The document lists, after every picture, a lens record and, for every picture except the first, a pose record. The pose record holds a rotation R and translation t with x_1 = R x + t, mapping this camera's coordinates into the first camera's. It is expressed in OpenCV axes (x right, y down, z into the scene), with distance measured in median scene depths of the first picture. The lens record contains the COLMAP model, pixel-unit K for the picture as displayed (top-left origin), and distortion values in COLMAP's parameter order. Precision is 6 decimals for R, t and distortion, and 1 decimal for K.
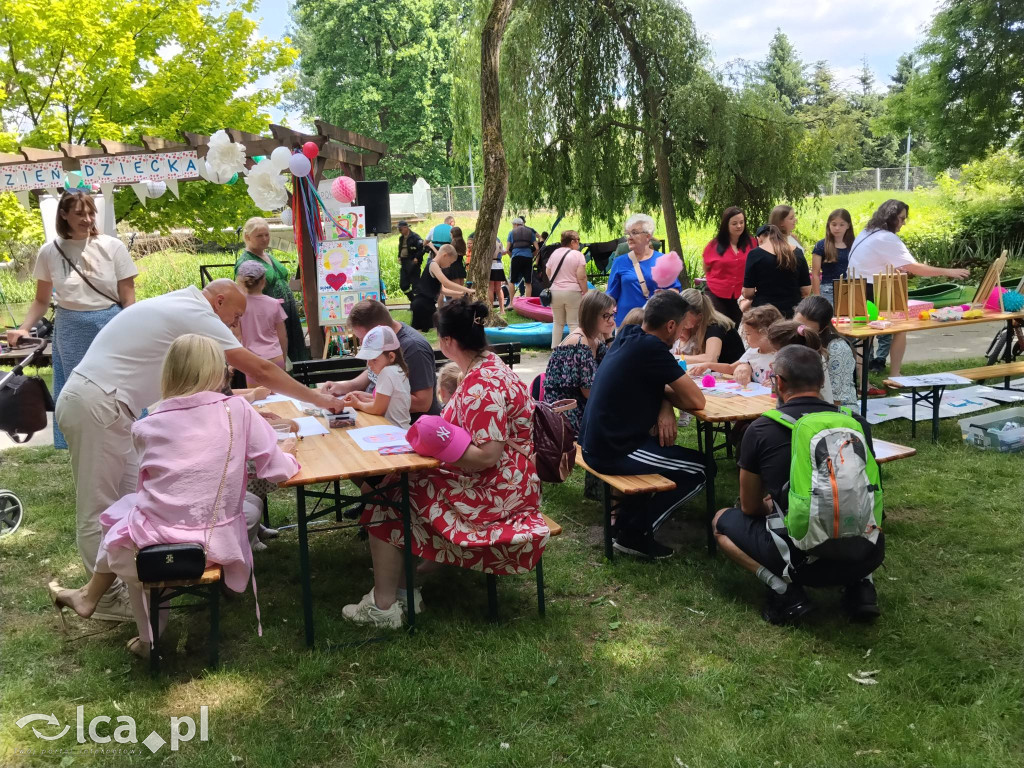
lens RADIAL K [[853.3, 0, 512.0], [0, 853.3, 384.0], [0, 0, 1]] dist [0.081405, -0.161760]
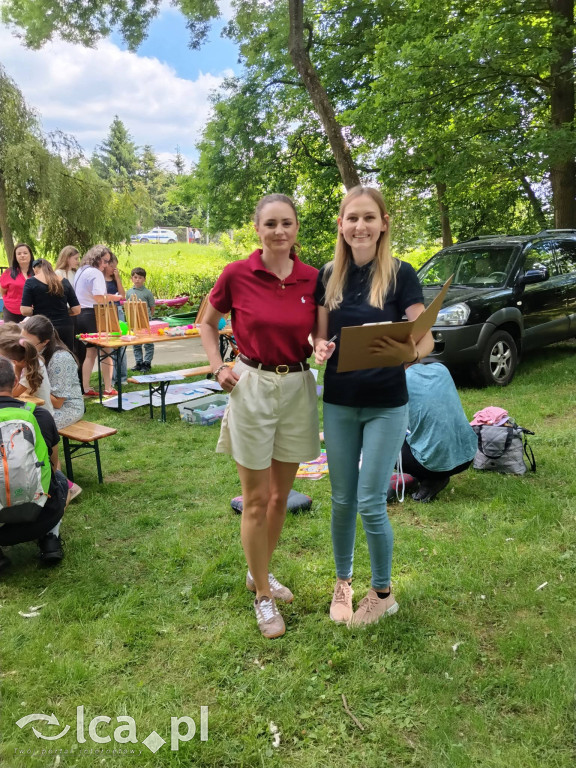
lens RADIAL K [[640.0, 0, 288.1], [0, 640.0, 375.3], [0, 0, 1]] dist [0.111012, -0.198617]
pose [[0.865451, -0.024882, 0.500376, 0.129471], [0.029048, 0.999578, -0.000535, -0.001427], [-0.500151, 0.014998, 0.865808, -0.021438]]
